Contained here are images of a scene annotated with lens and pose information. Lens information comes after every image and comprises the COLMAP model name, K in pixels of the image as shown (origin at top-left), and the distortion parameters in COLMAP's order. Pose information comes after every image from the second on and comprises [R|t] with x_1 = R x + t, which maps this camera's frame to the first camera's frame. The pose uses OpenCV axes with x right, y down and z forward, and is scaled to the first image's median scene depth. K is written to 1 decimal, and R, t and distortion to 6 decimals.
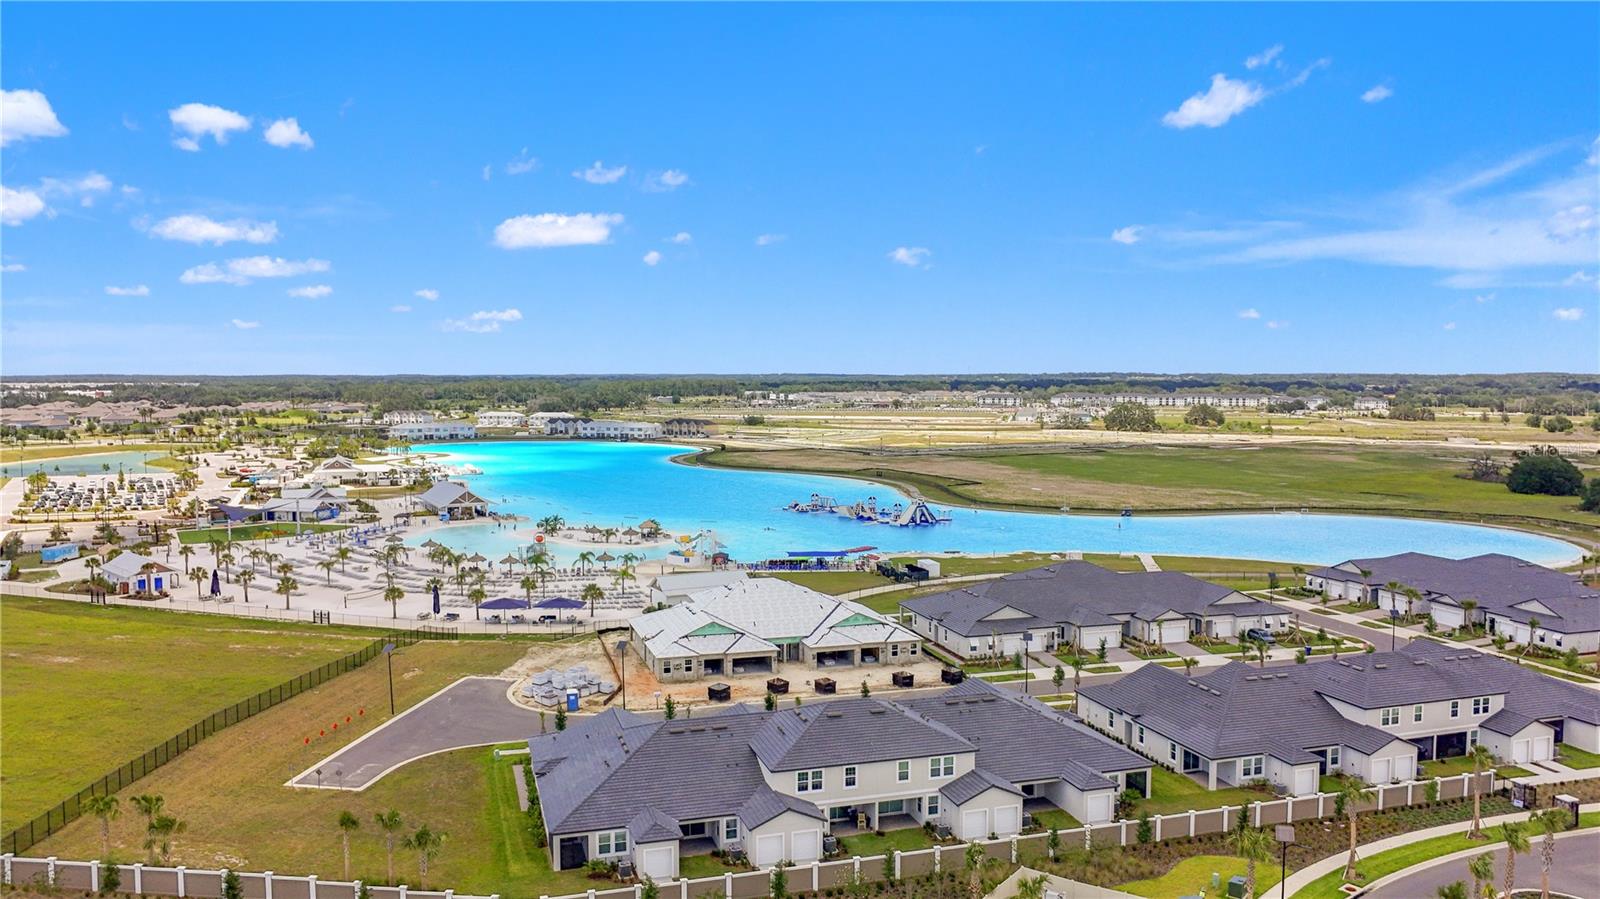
lens RADIAL K [[1159.3, 0, 800.0], [0, 1159.3, 449.5], [0, 0, 1]] dist [-0.029775, 0.003870]
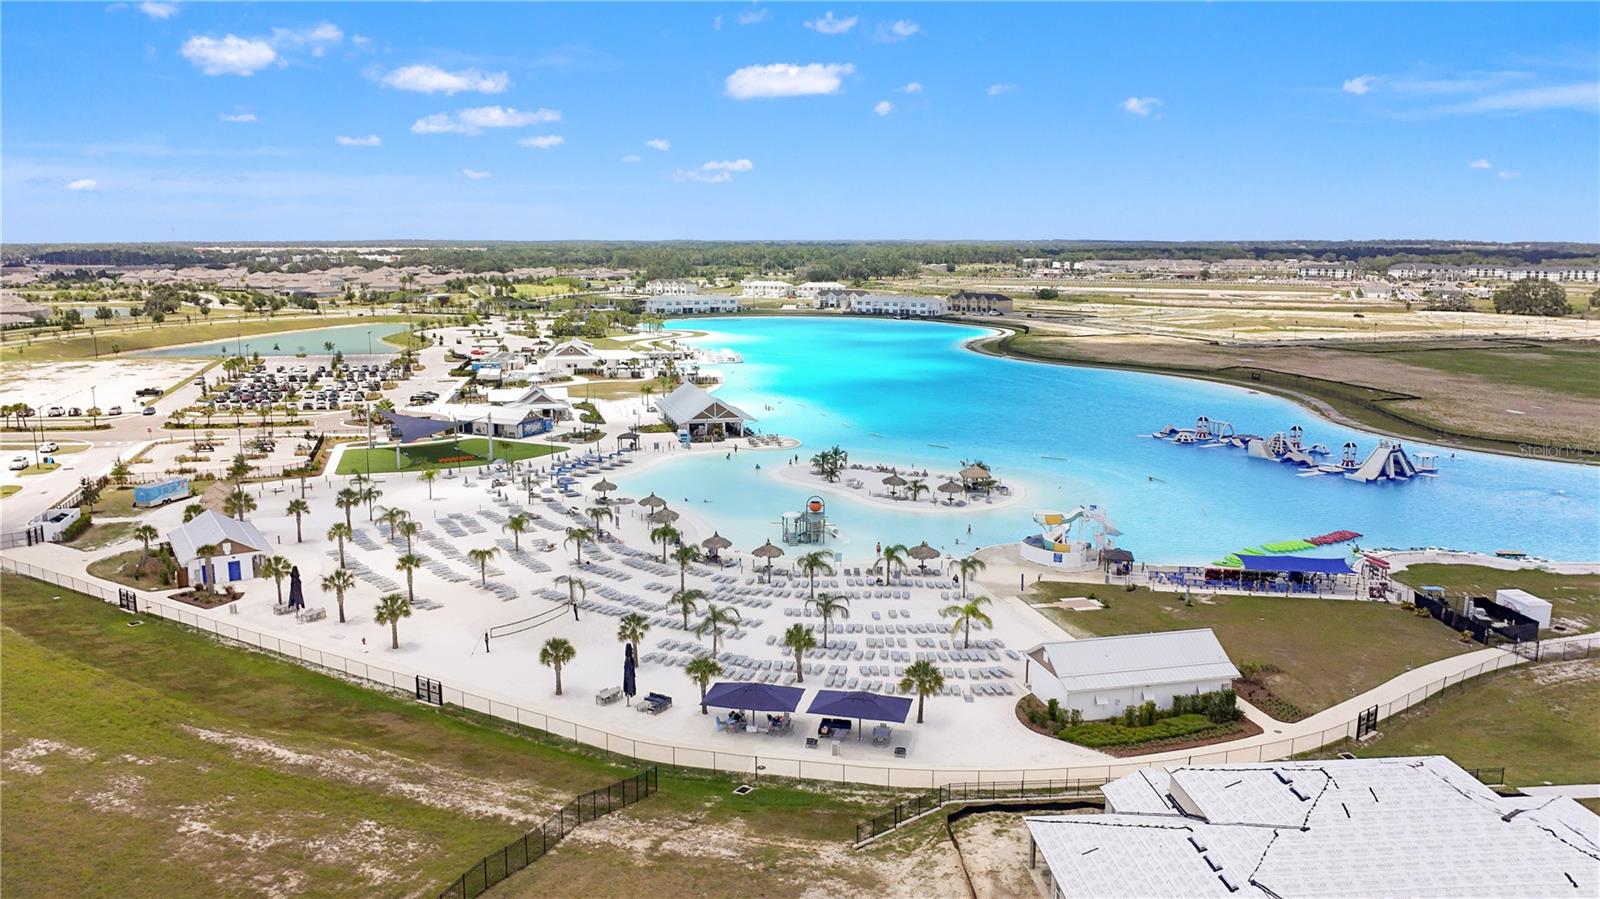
lens RADIAL K [[1159.3, 0, 800.0], [0, 1159.3, 449.5], [0, 0, 1]] dist [-0.029775, 0.003870]
pose [[0.974456, 0.040676, -0.220864, -0.033873], [-0.015223, 0.993162, 0.115746, -0.009170], [0.224061, -0.109427, 0.968412, 0.139158]]
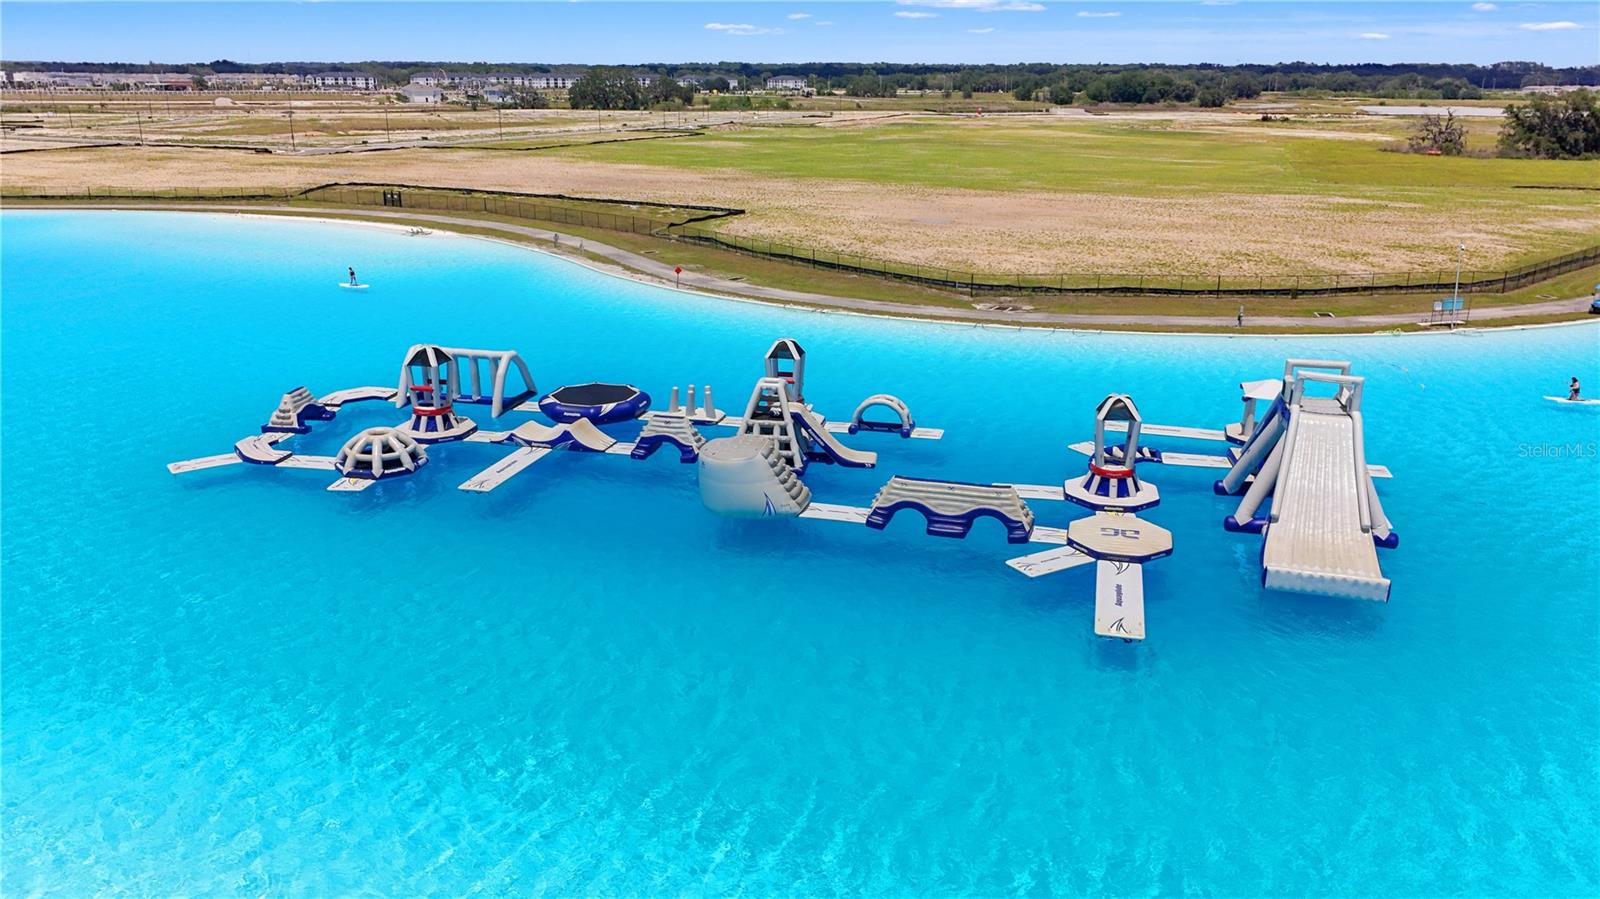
lens RADIAL K [[1156.4, 0, 800.0], [0, 1156.4, 449.5], [0, 0, 1]] dist [0.002413, 0.005734]
pose [[0.838146, -0.167826, 0.518986, -0.016431], [0.032373, 0.965117, 0.259811, 0.004767], [-0.544485, -0.200958, 0.814341, 0.413535]]
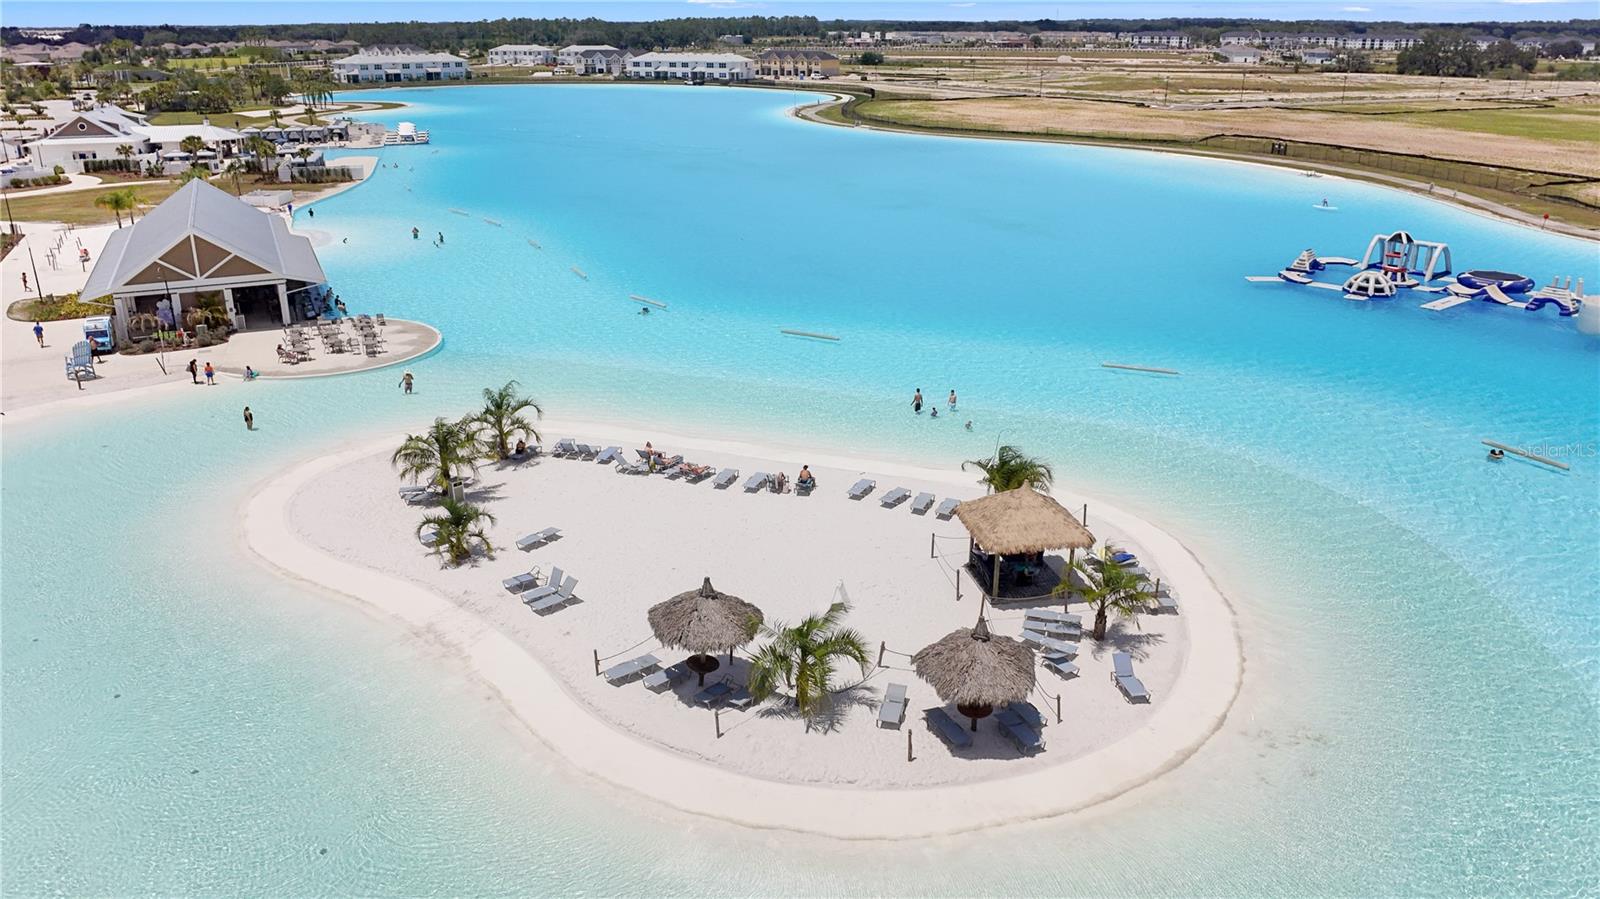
lens RADIAL K [[1159.3, 0, 800.0], [0, 1159.3, 449.5], [0, 0, 1]] dist [-0.029775, 0.003870]
pose [[0.998691, 0.017174, -0.048181, -0.063601], [-0.002715, 0.958420, 0.285347, 0.003860], [0.051078, -0.284843, 0.957212, 0.347139]]
